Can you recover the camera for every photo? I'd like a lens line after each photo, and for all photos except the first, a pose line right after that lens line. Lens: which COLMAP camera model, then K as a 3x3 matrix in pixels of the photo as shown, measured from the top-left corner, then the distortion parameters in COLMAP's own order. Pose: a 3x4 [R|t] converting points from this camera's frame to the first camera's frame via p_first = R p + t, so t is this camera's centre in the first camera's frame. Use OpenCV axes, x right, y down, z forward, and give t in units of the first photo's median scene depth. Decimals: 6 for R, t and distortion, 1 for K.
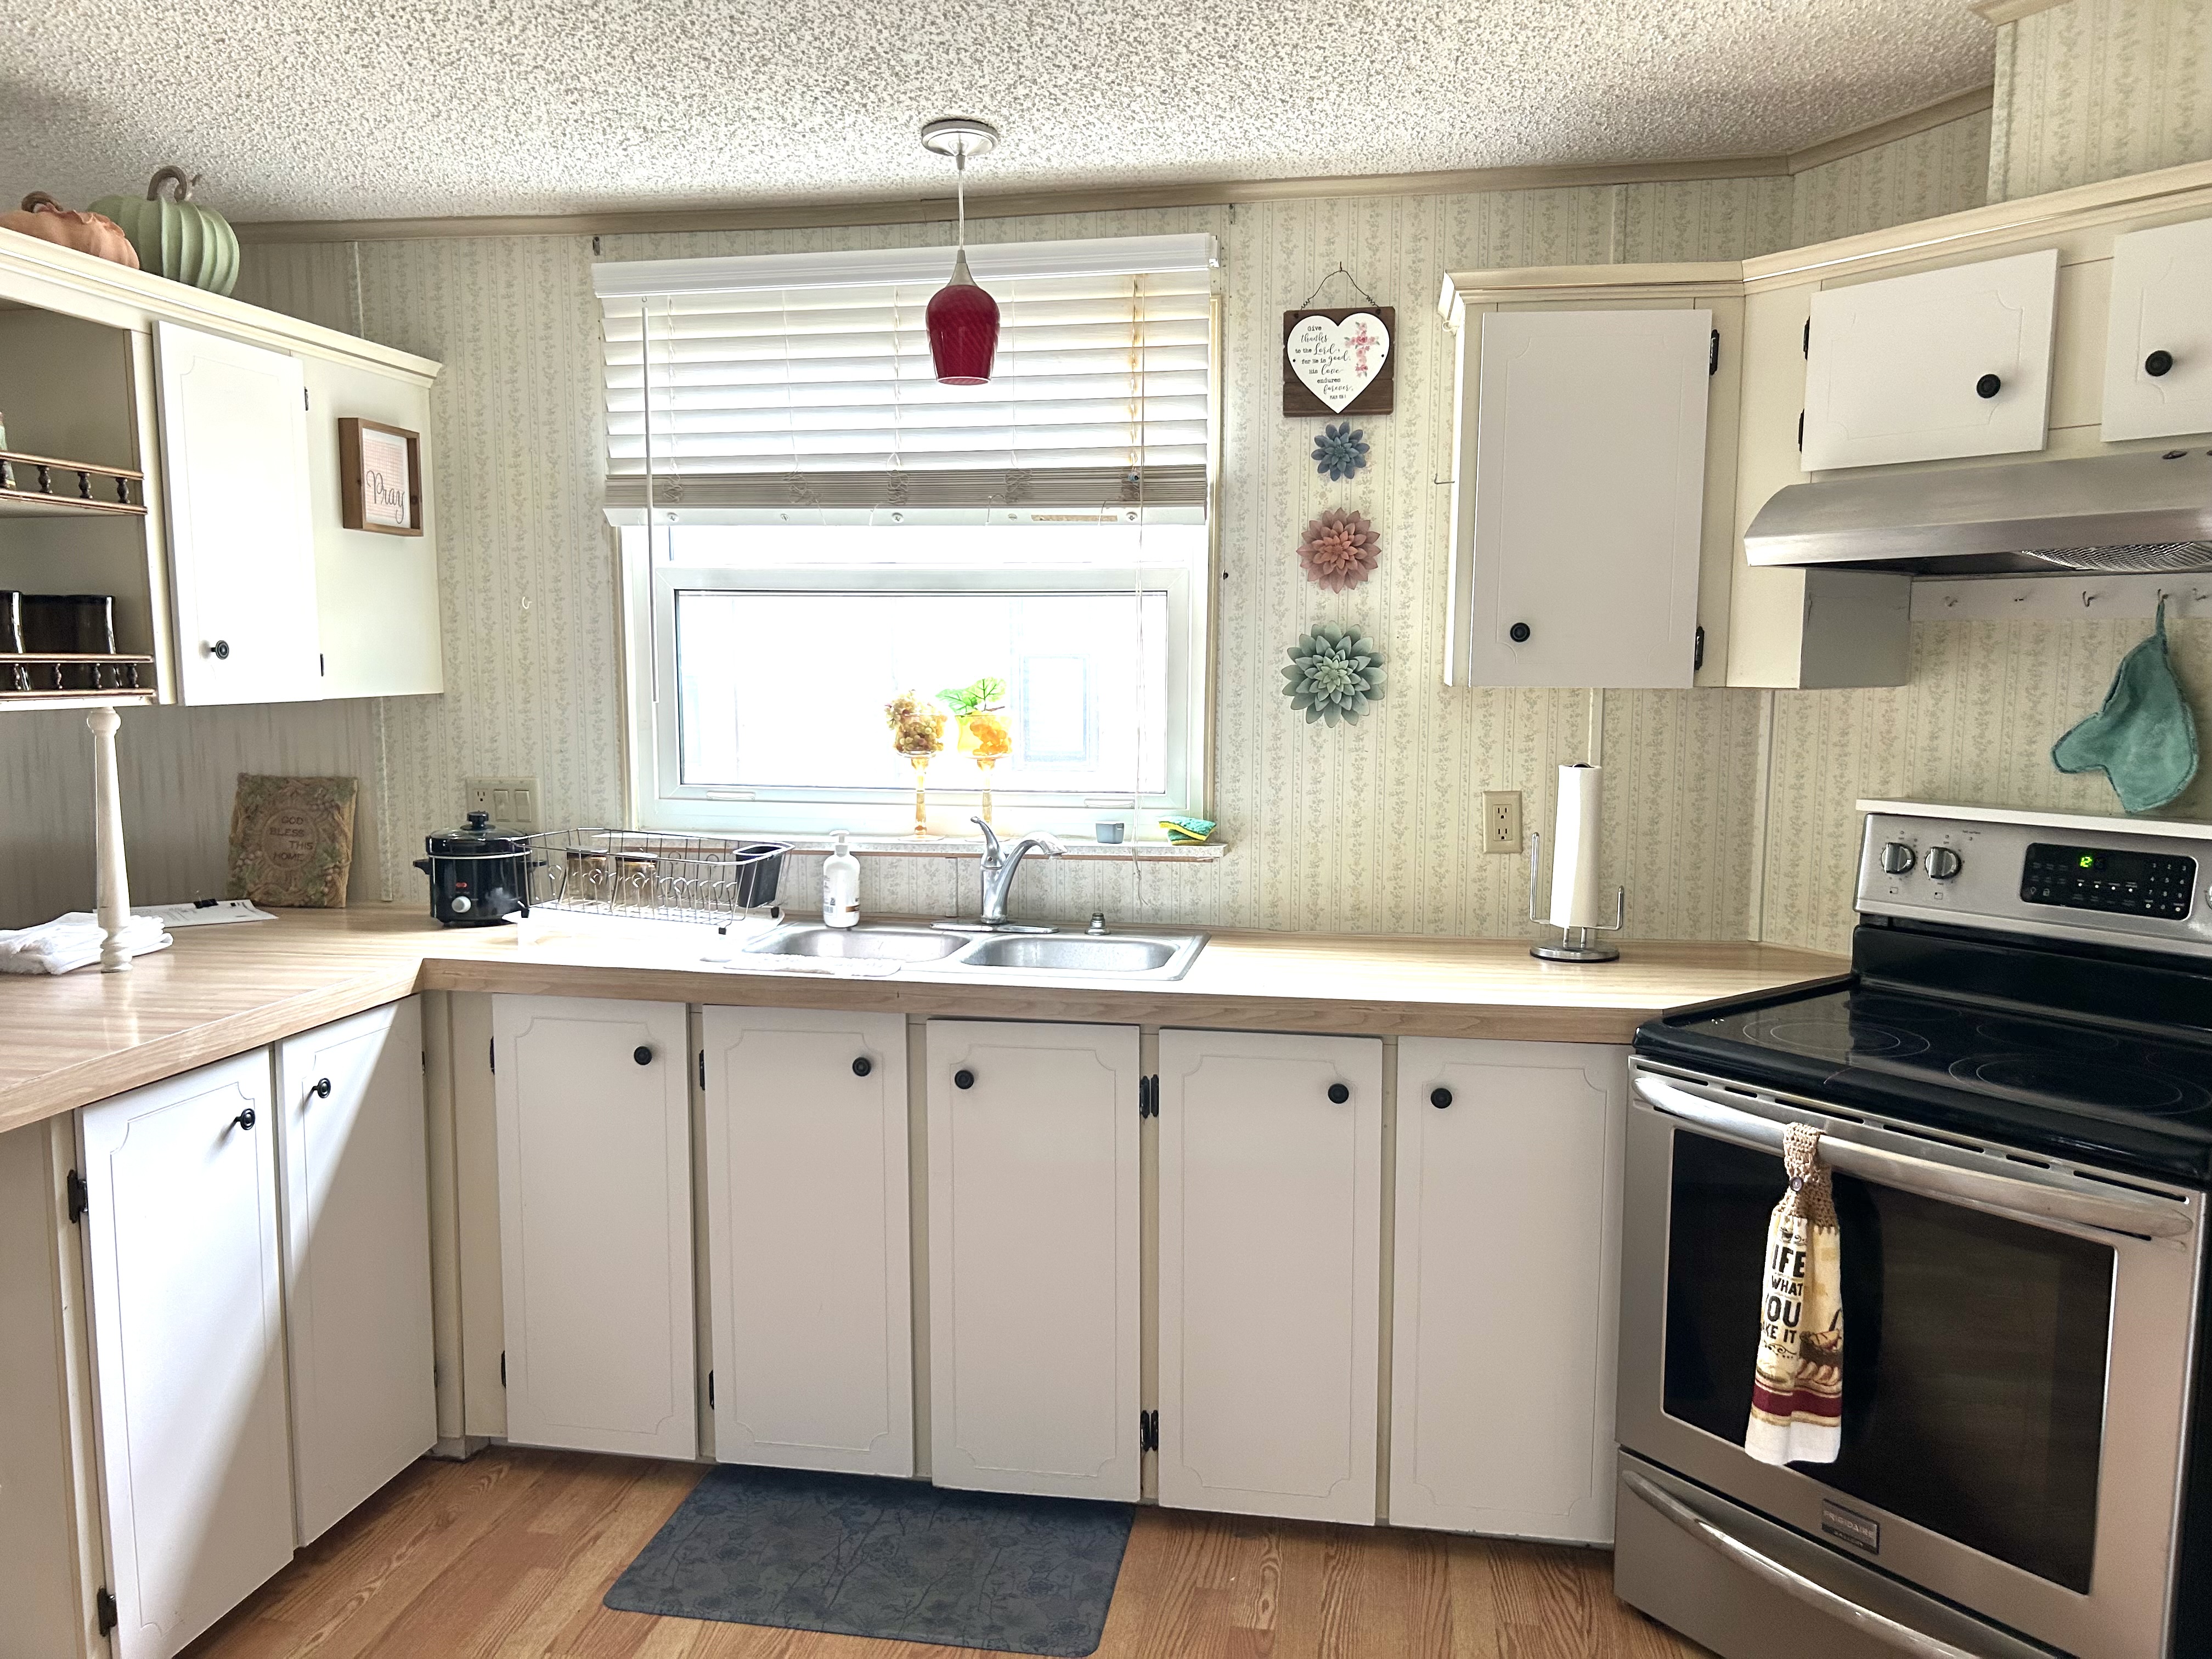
lens RADIAL K [[1672.2, 0, 1133.7], [0, 1672.2, 857.9], [0, 0, 1]] dist [0.045423, -0.043474]
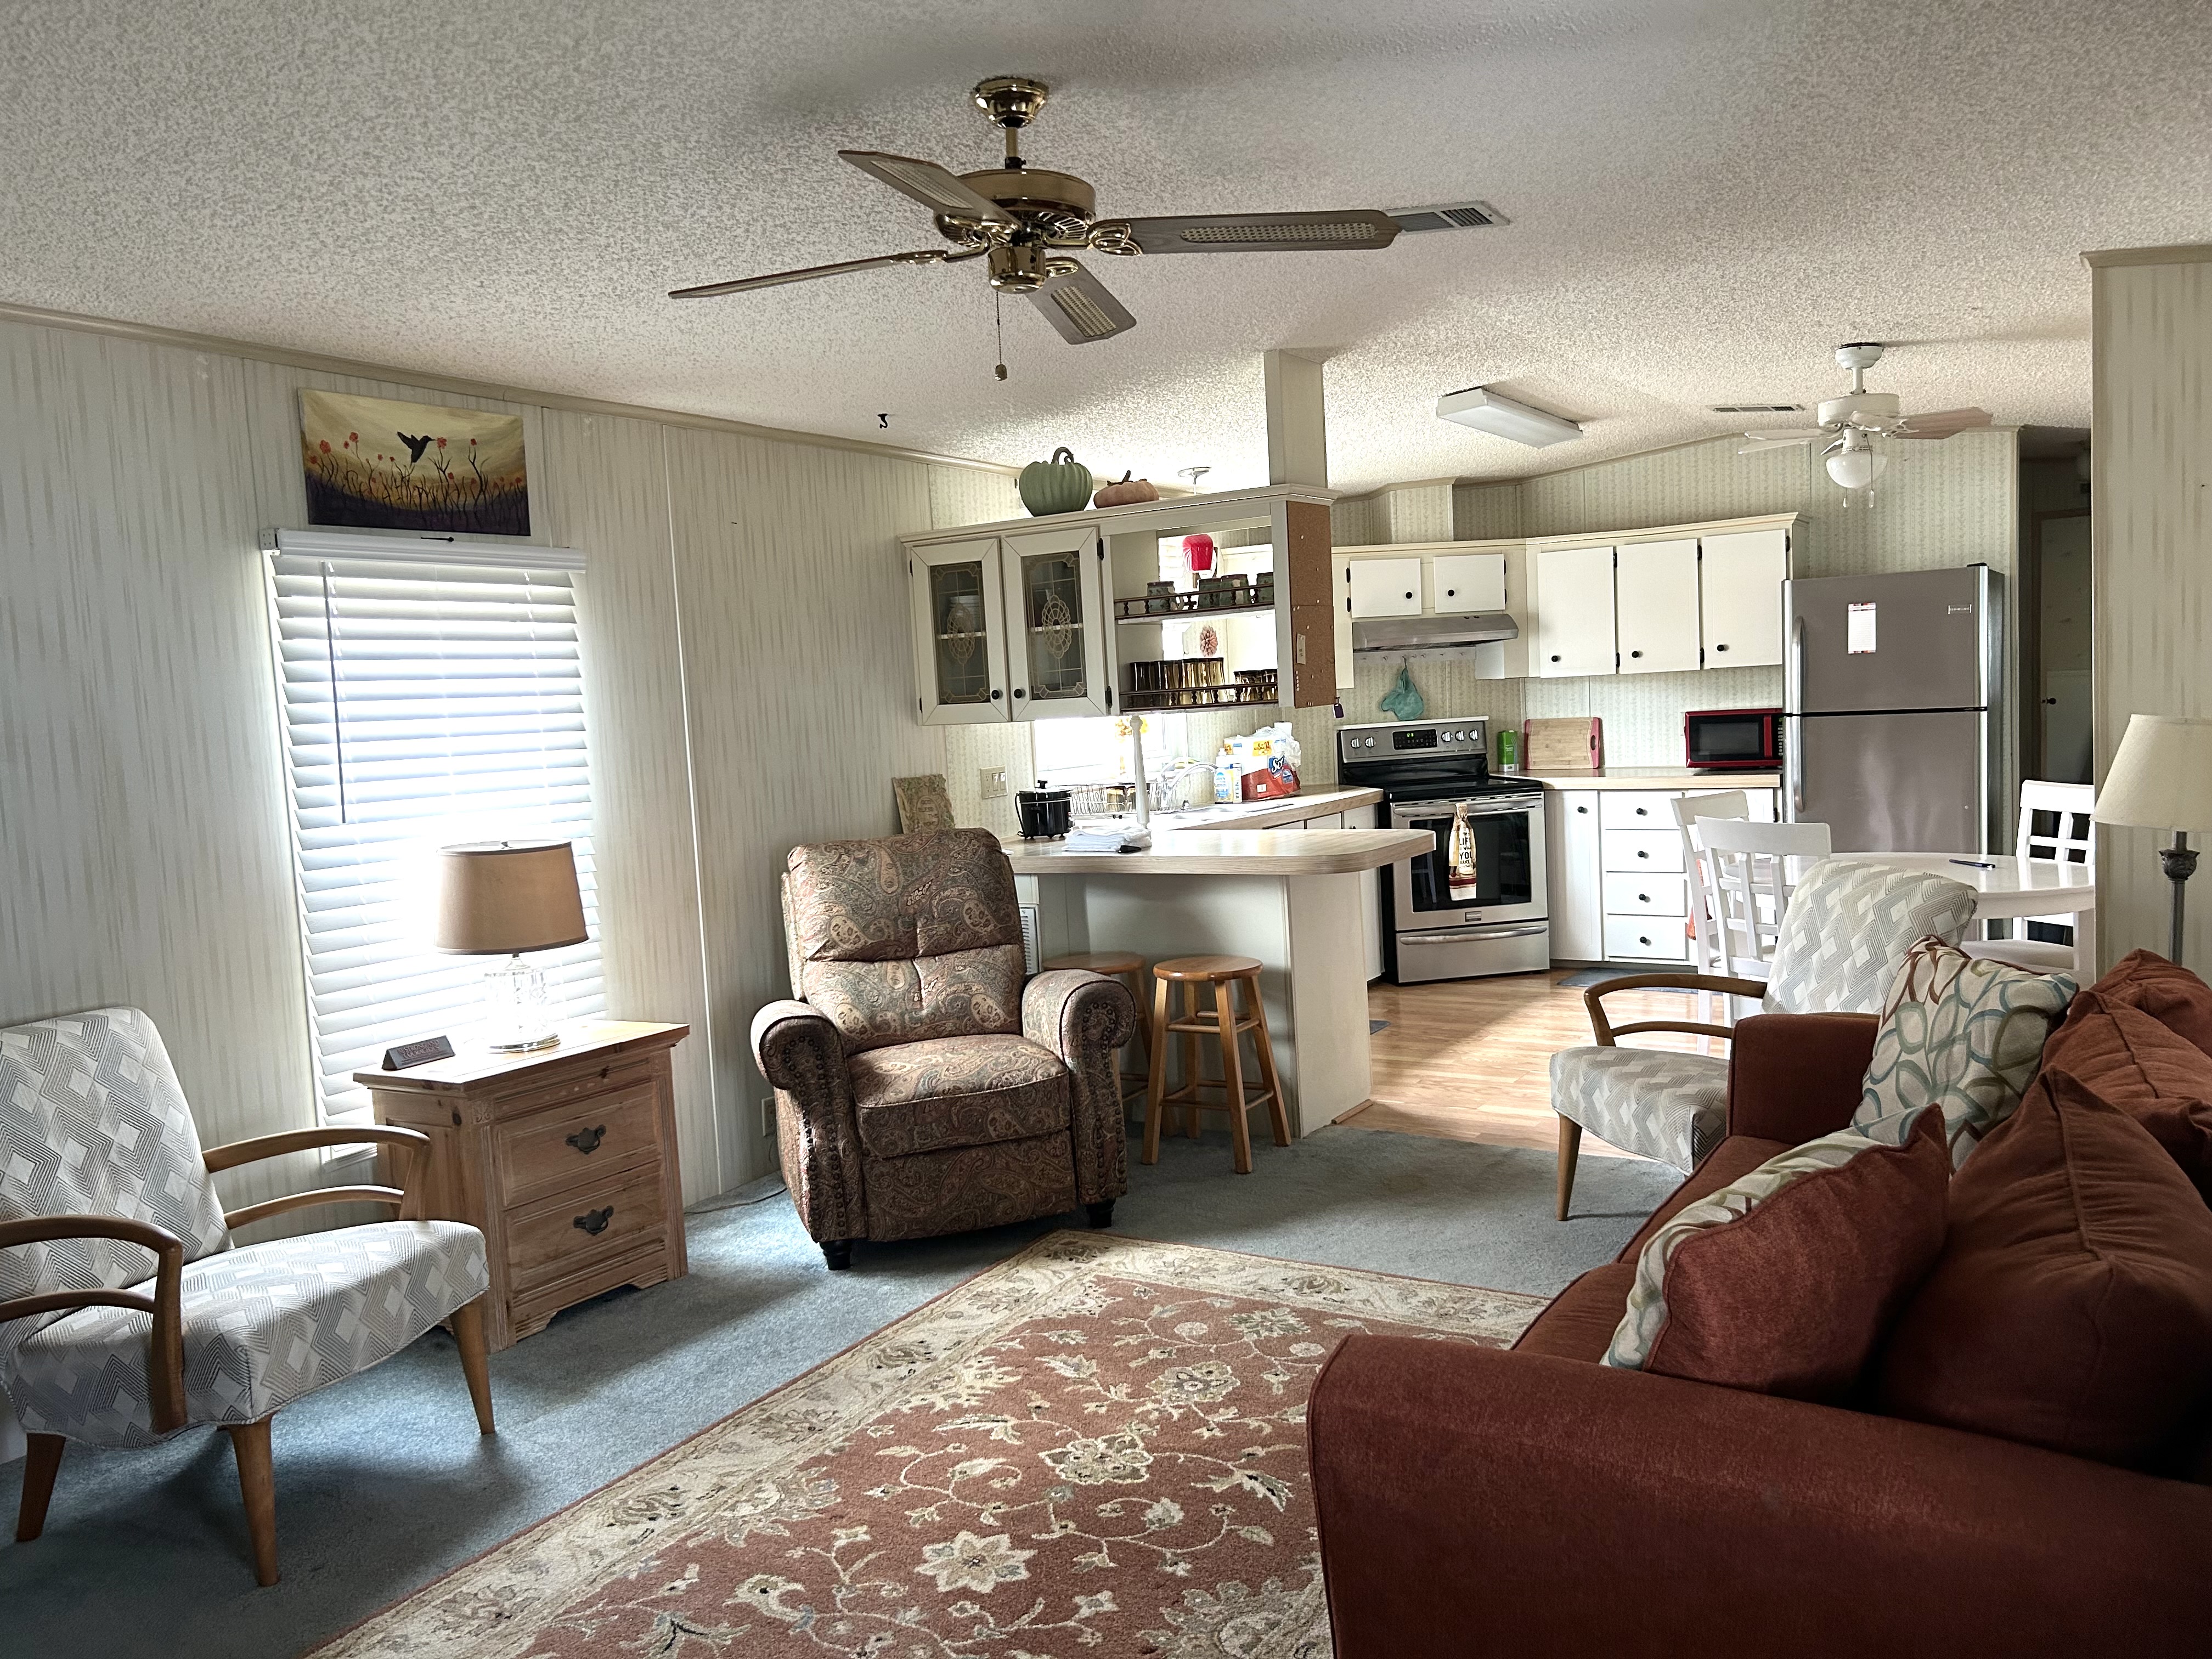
lens RADIAL K [[1672.2, 0, 1087.0], [0, 1672.2, 838.0], [0, 0, 1]] dist [0.045423, -0.043474]
pose [[0.375527, -0.103204, 0.921048, -2.488400], [0.169329, 0.984694, 0.041298, -0.037616], [-0.911212, 0.140452, 0.387254, 0.290965]]
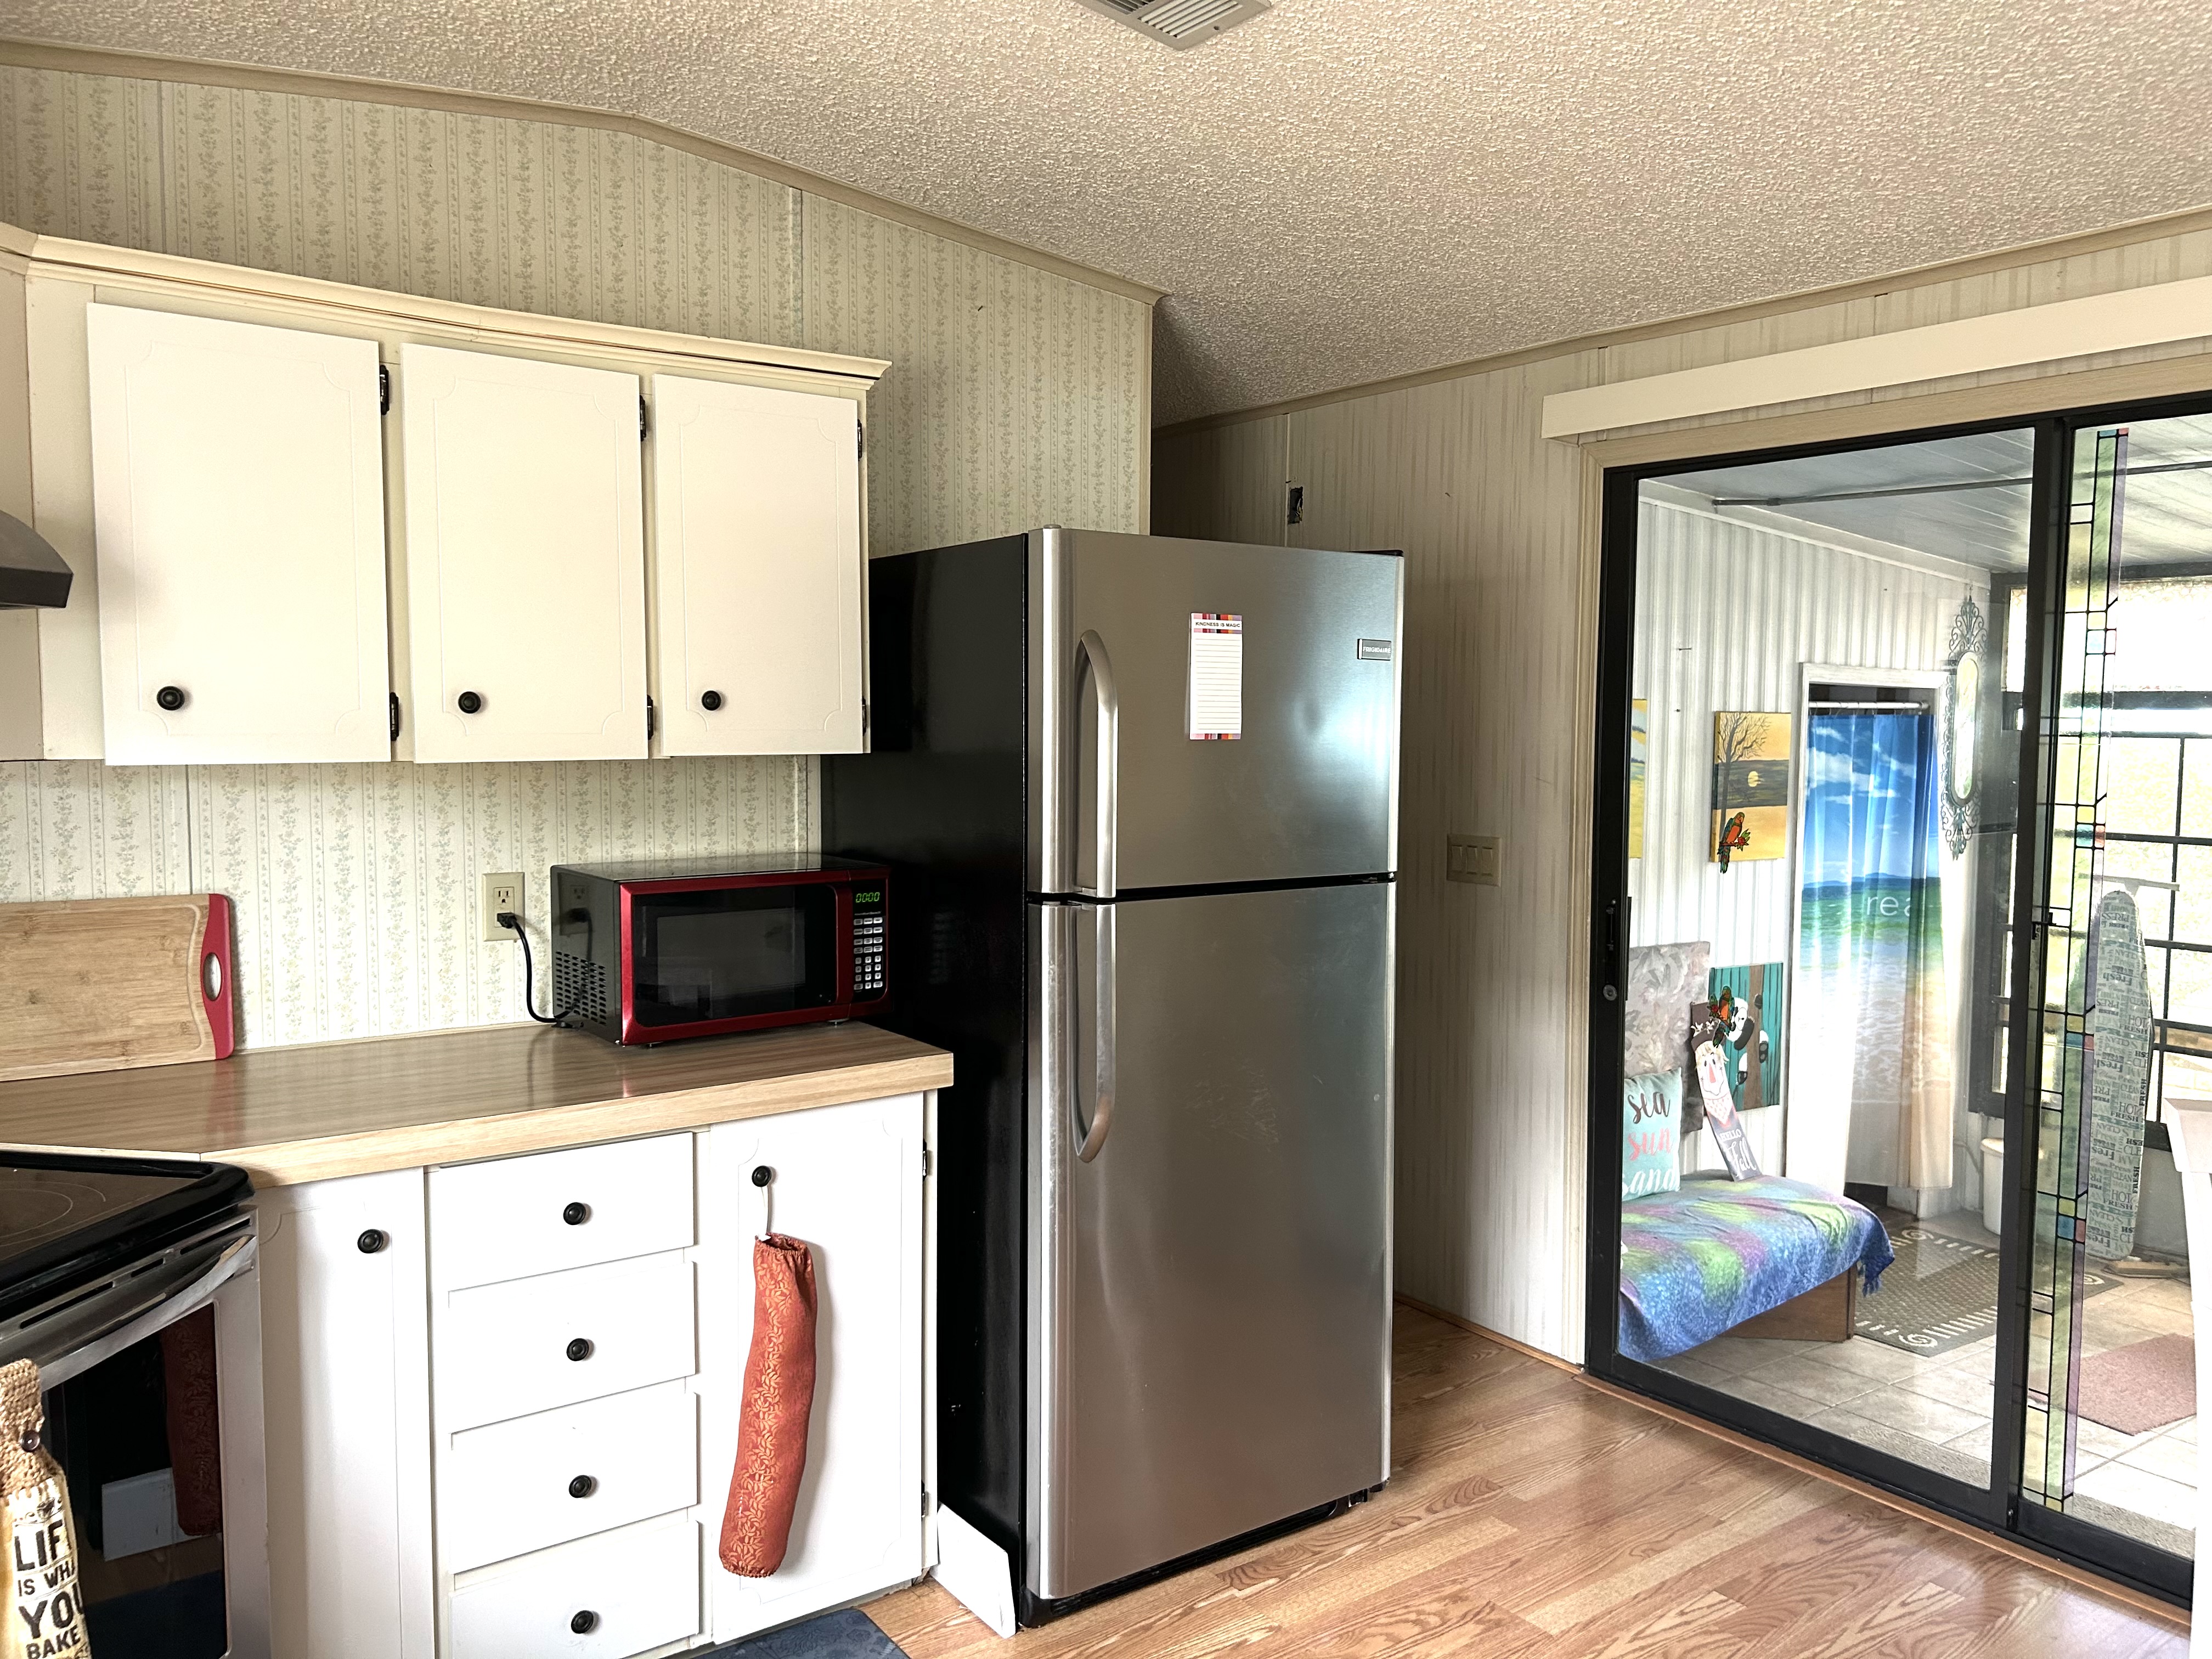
lens RADIAL K [[1672.2, 0, 1102.0], [0, 1672.2, 842.5], [0, 0, 1]] dist [0.045423, -0.043474]
pose [[-0.735144, -0.059527, 0.675292, -0.364202], [0.076678, 0.982443, 0.170076, -0.121161], [-0.673560, 0.176811, -0.717673, 0.922984]]
